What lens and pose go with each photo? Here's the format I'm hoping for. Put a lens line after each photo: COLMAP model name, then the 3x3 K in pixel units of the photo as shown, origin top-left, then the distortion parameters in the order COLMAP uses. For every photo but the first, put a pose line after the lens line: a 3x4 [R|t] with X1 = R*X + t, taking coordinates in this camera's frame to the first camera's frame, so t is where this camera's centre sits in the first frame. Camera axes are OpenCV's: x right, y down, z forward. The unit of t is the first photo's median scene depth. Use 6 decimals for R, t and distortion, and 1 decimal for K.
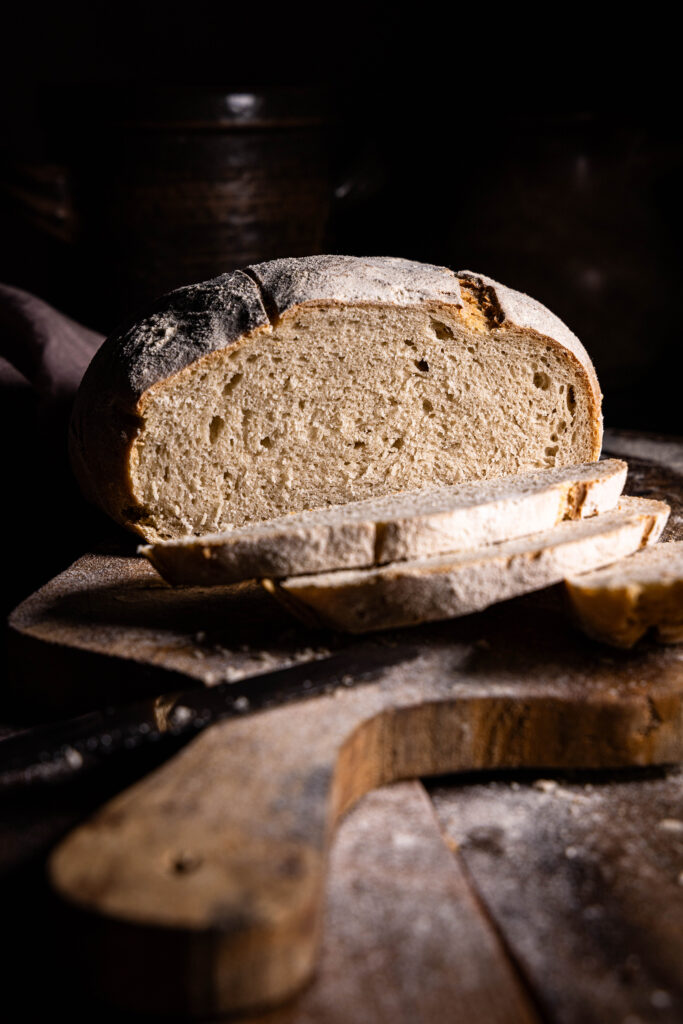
lens RADIAL K [[2067.4, 0, 341.5], [0, 2067.4, 512.0], [0, 0, 1]] dist [0.018827, 0.017628]
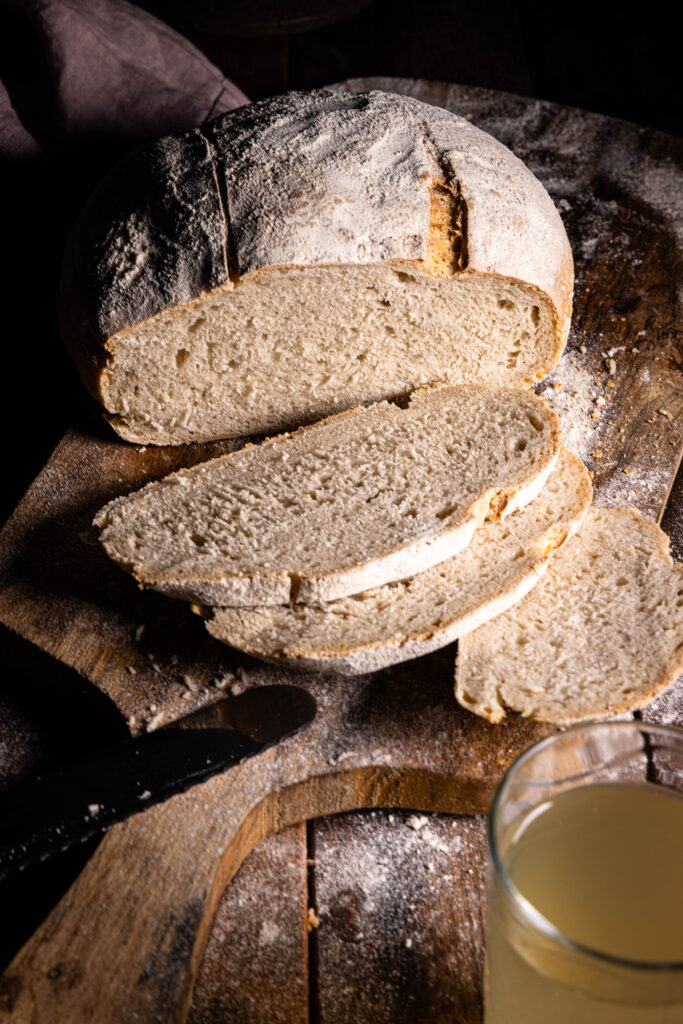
lens RADIAL K [[2067.4, 0, 341.5], [0, 2067.4, 512.0], [0, 0, 1]] dist [0.018827, 0.017628]
pose [[0.992921, 0.093205, -0.073625, 0.104607], [-0.044283, 0.865660, 0.498670, -0.498742], [0.110213, -0.491880, 0.863659, 0.057513]]
